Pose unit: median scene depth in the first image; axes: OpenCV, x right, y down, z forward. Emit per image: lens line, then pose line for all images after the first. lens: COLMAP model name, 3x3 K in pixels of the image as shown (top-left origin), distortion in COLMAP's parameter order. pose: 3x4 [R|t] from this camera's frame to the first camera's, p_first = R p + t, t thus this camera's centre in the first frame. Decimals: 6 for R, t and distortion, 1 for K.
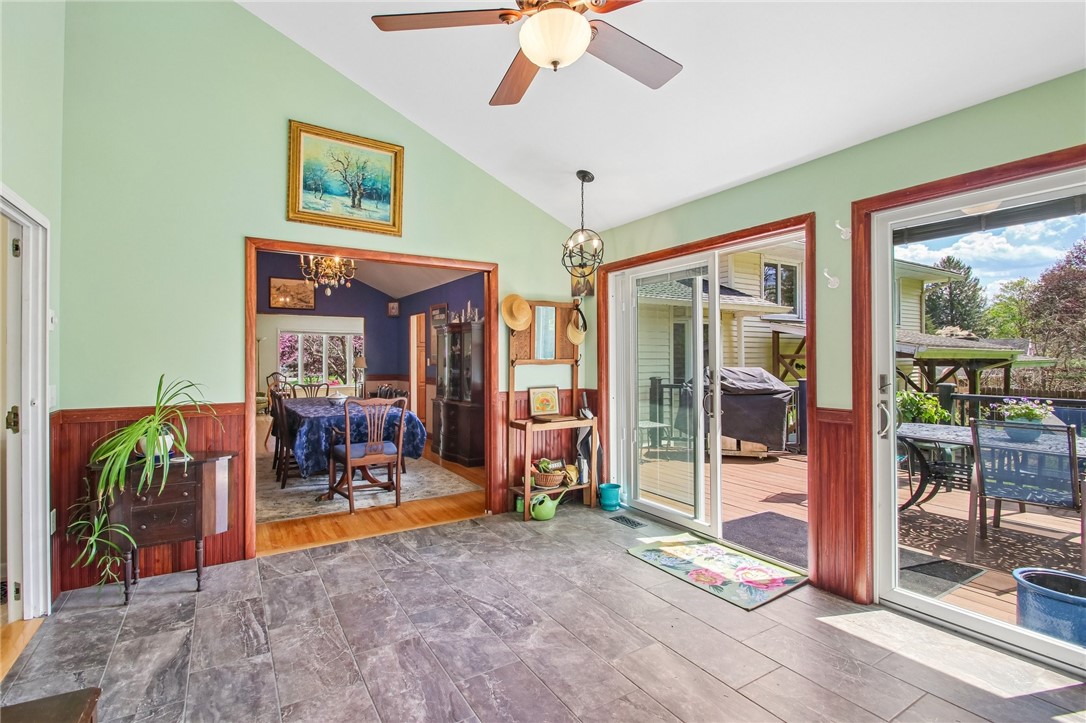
lens RADIAL K [[501.6, 0, 523.7], [0, 501.6, 355.7], [0, 0, 1]] dist [0.000413, -0.009587]
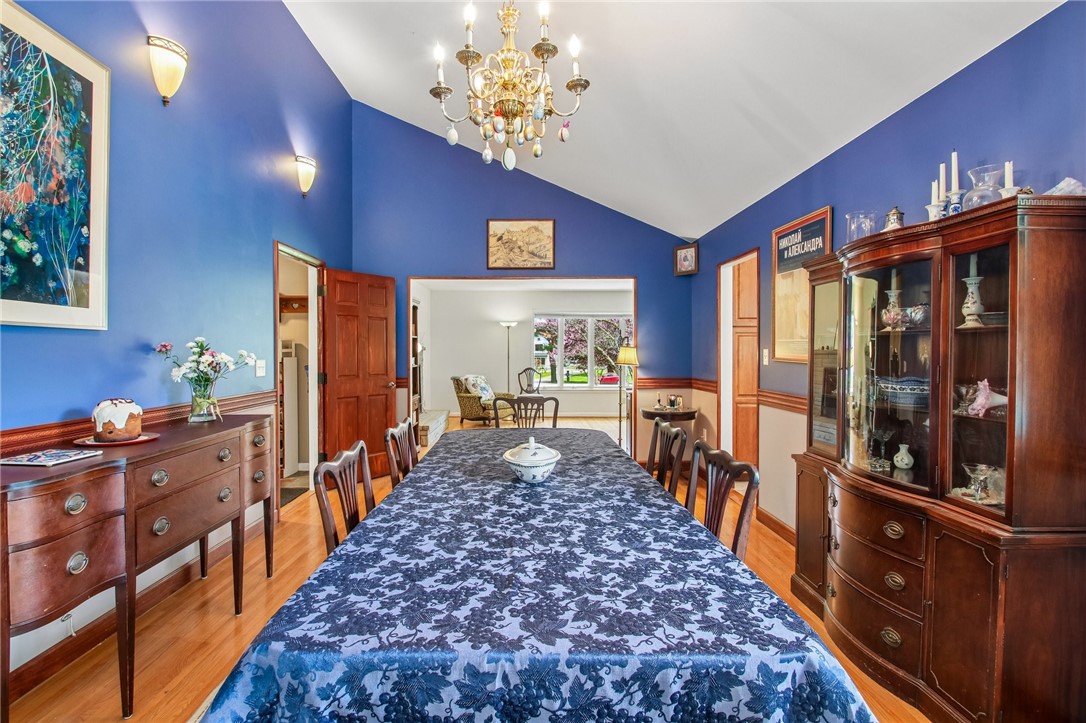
lens RADIAL K [[501.6, 0, 523.7], [0, 501.6, 355.7], [0, 0, 1]] dist [0.000413, -0.009587]
pose [[0.849494, 0.008238, -0.527533, -0.130761], [-0.001121, 0.999904, 0.013810, 0.005061], [0.527597, -0.011140, 0.849422, 0.476690]]
